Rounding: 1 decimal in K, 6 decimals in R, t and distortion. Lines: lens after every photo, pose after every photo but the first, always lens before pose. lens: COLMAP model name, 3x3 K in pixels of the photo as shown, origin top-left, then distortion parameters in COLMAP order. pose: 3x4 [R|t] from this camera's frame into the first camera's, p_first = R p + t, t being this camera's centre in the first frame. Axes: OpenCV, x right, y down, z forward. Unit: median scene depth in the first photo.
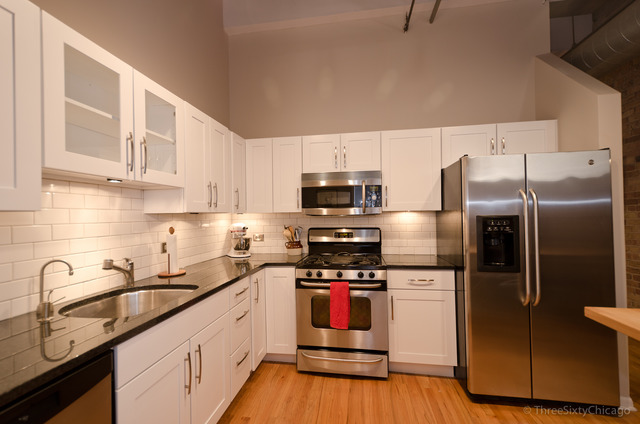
lens RADIAL K [[276.3, 0, 324.8], [0, 276.3, 212.5], [0, 0, 1]] dist [0.005296, -0.010717]
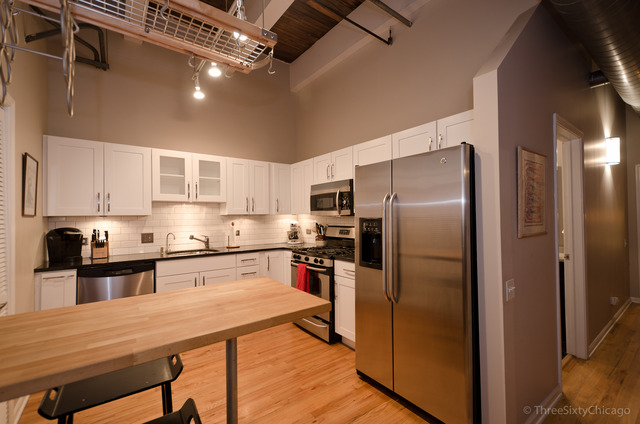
lens RADIAL K [[276.3, 0, 319.4], [0, 276.3, 212.7], [0, 0, 1]] dist [0.005296, -0.010717]
pose [[0.724744, -0.003904, -0.689007, 1.181667], [0.008794, 0.999955, 0.003585, -0.014361], [0.688962, -0.008657, 0.724745, 0.038950]]
